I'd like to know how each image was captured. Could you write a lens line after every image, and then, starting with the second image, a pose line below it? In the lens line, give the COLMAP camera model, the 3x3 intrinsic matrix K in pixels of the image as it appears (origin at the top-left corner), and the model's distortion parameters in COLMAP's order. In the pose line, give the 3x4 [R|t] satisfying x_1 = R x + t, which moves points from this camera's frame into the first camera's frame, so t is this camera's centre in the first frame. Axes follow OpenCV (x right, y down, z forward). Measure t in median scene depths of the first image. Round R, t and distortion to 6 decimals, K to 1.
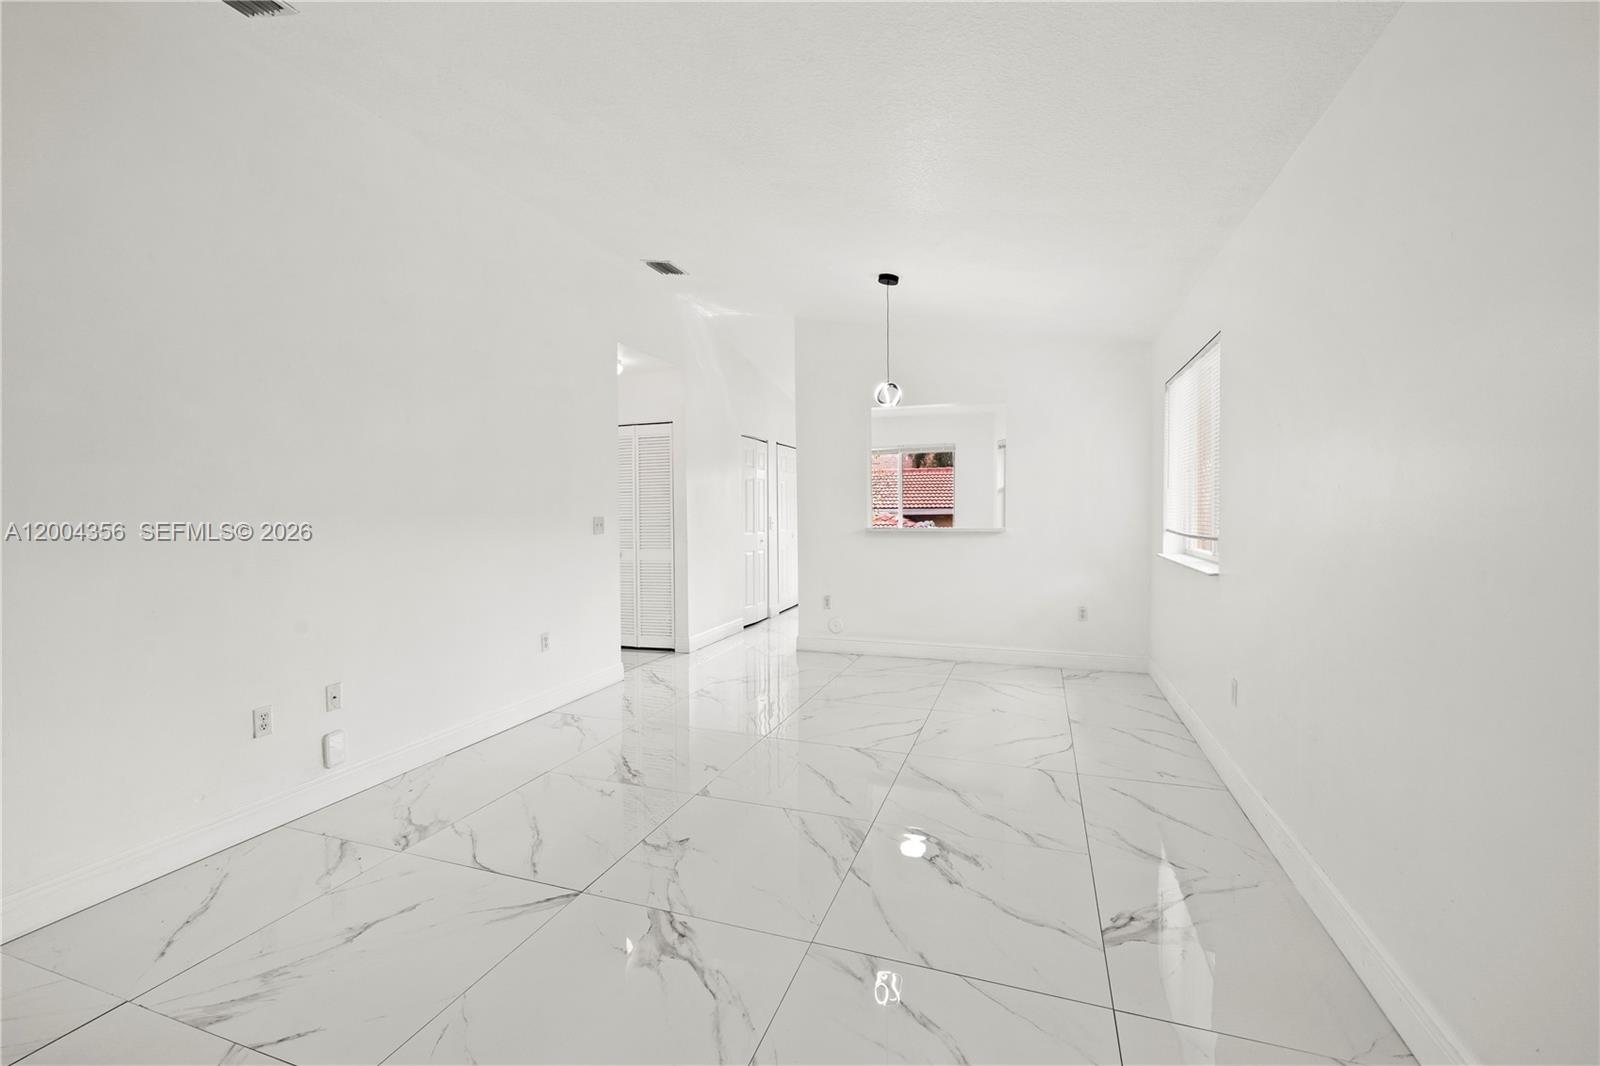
lens RADIAL K [[677.0, 0, 802.8], [0, 677.0, 521.3], [0, 0, 1]] dist [-0.002075, -0.000494]
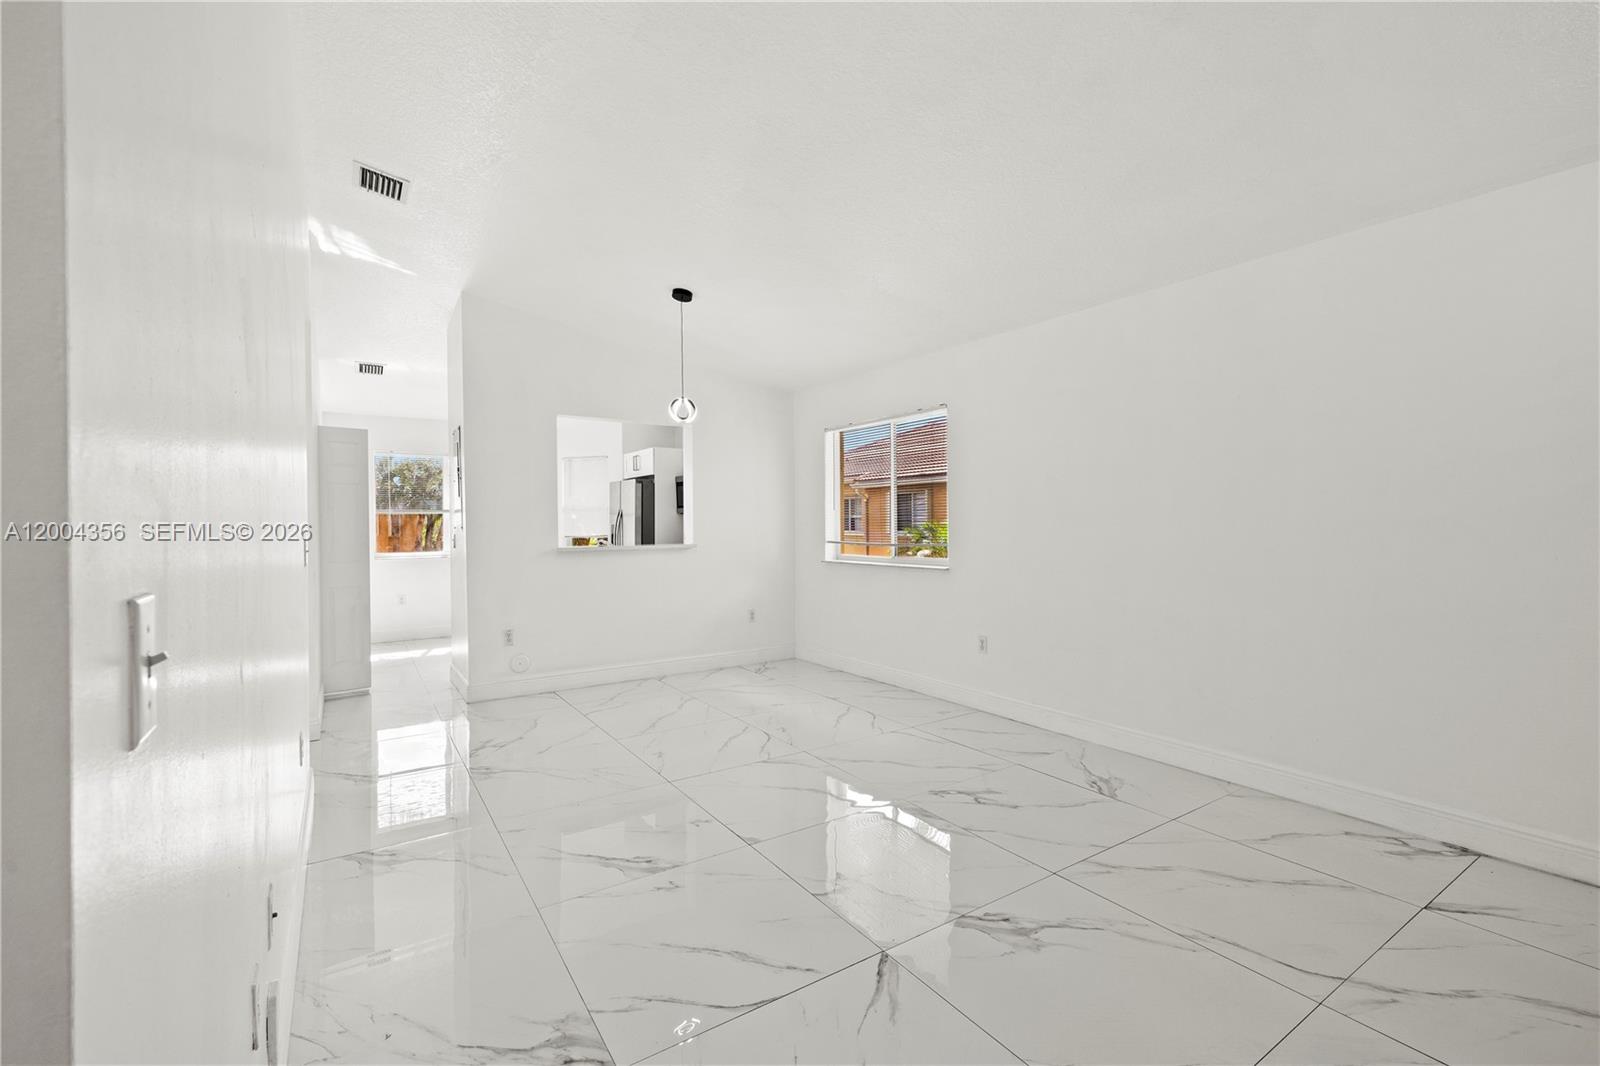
lens RADIAL K [[677.0, 0, 795.7], [0, 677.0, 522.3], [0, 0, 1]] dist [-0.002075, -0.000494]
pose [[0.610042, 0.003013, 0.792363, -0.736990], [0.019035, 0.999648, -0.018456, -0.003103], [-0.792140, 0.026342, 0.609770, 0.353325]]
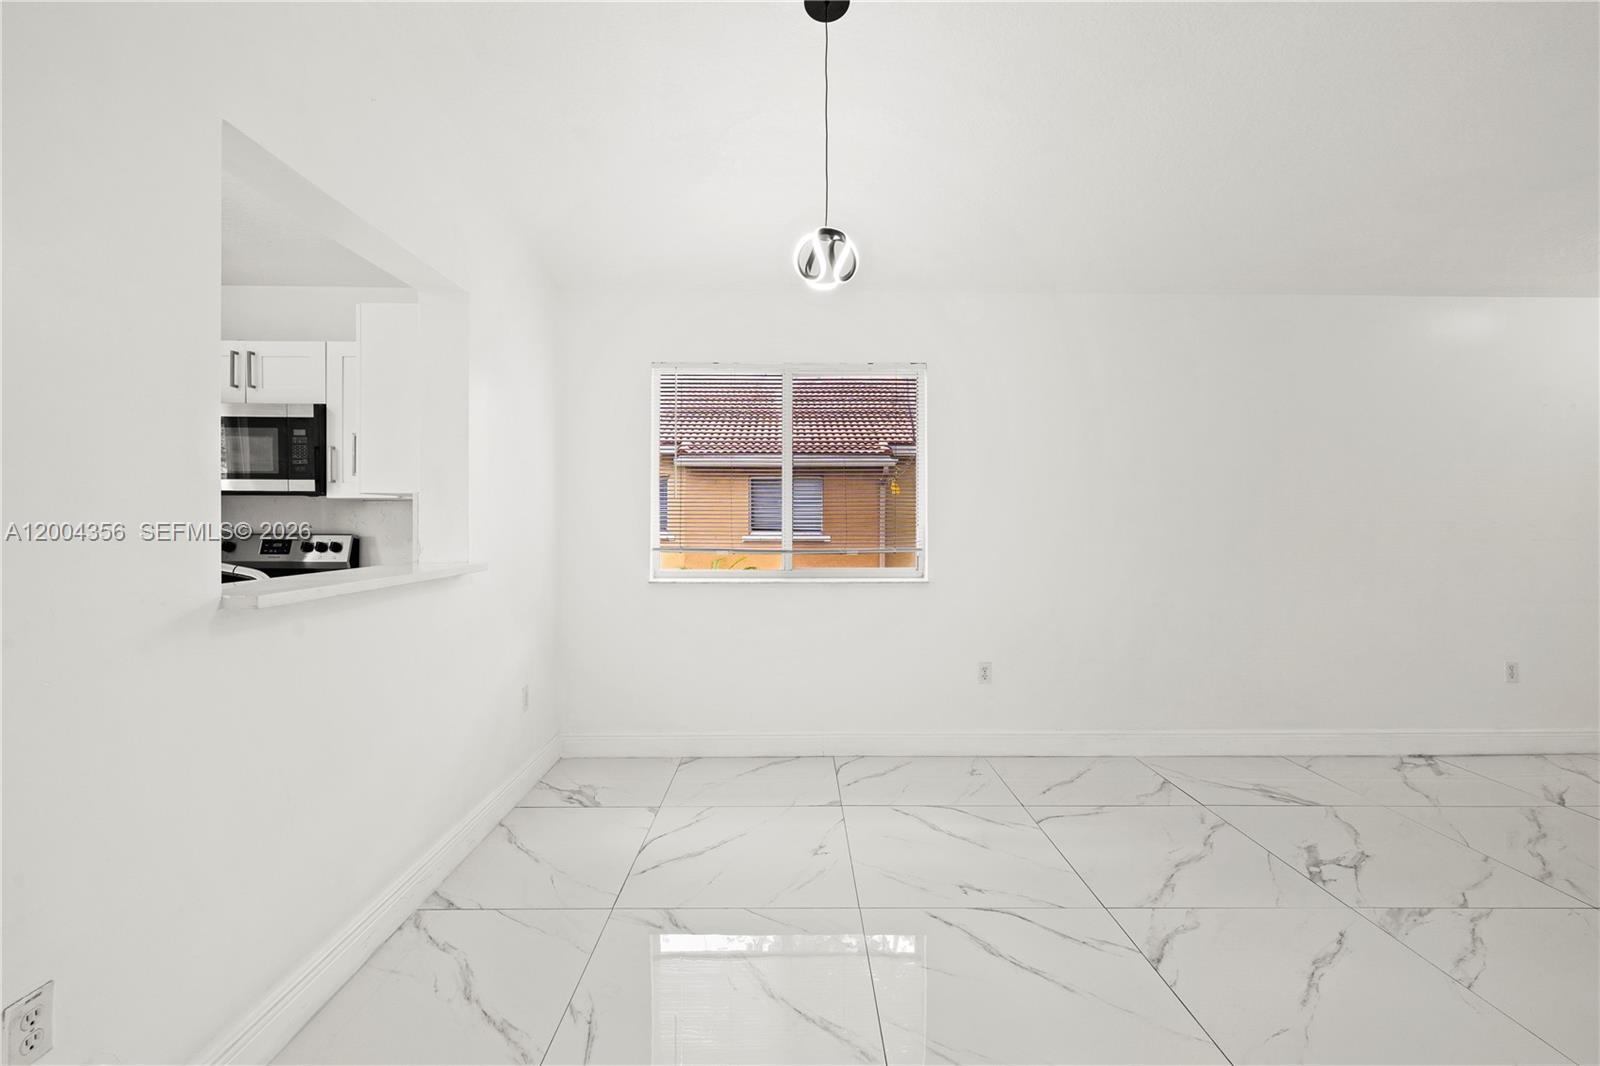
lens RADIAL K [[677.0, 0, 790.9], [0, 677.0, 542.7], [0, 0, 1]] dist [-0.002075, -0.000494]
pose [[-0.317129, -0.027524, 0.947983, -0.356371], [0.019905, 0.999165, 0.035669, -0.029656], [-0.948173, 0.030181, -0.316317, 1.524559]]
